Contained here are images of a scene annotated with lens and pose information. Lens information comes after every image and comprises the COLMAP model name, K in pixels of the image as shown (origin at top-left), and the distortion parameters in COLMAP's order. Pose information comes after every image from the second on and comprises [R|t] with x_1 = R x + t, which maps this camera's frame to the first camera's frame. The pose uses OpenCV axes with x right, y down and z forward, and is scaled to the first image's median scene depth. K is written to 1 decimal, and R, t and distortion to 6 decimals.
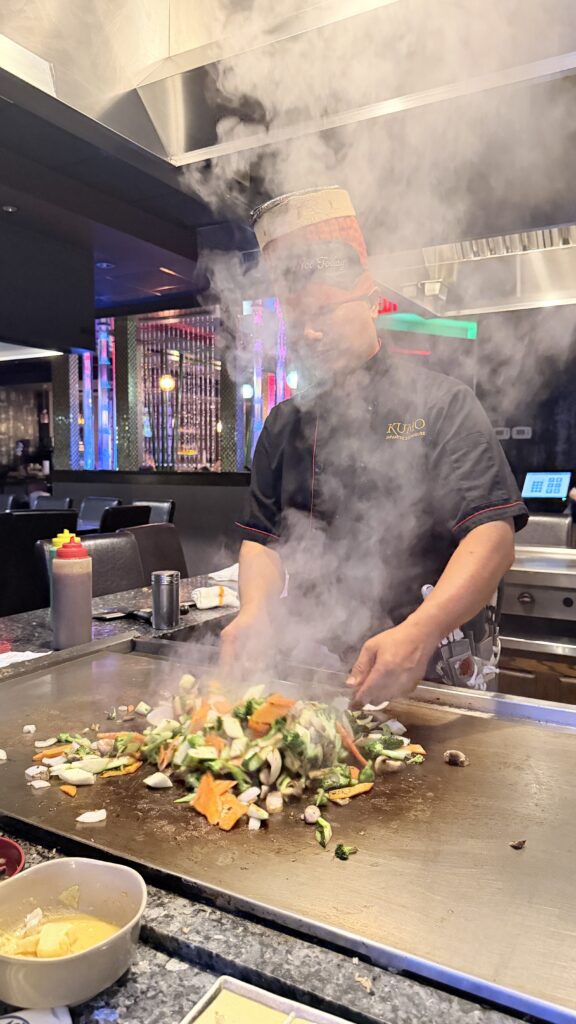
lens RADIAL K [[727.4, 0, 287.7], [0, 727.4, 509.8], [0, 0, 1]] dist [-0.005293, -0.003148]
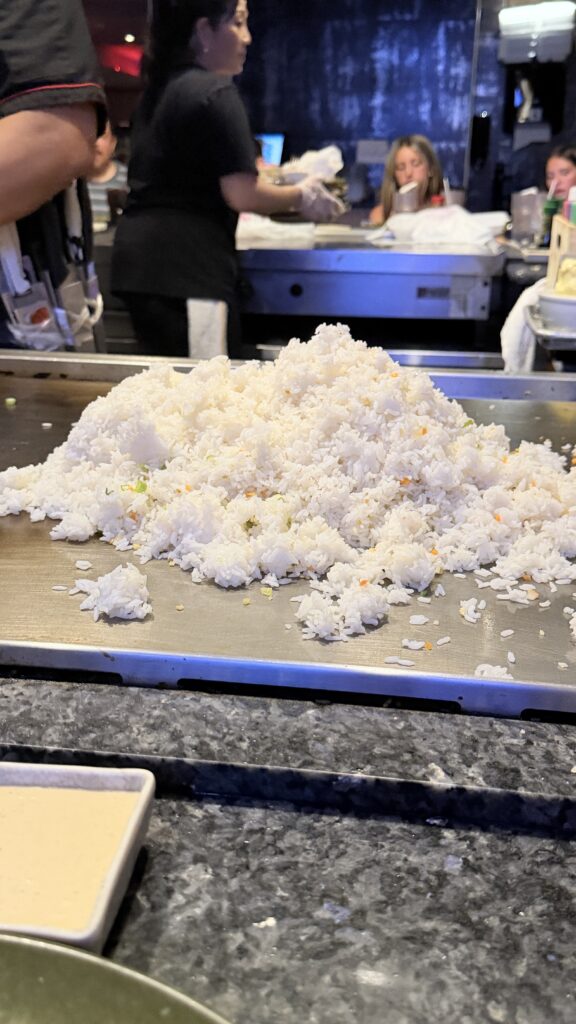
lens RADIAL K [[941.2, 0, 287.5], [0, 941.2, 511.2], [0, 0, 1]] dist [0.062433, 0.000000]
pose [[0.925391, -0.121634, 0.358965, -0.014264], [0.012755, 0.956563, 0.291245, 0.300194], [-0.378798, -0.264937, 0.886747, 0.352018]]
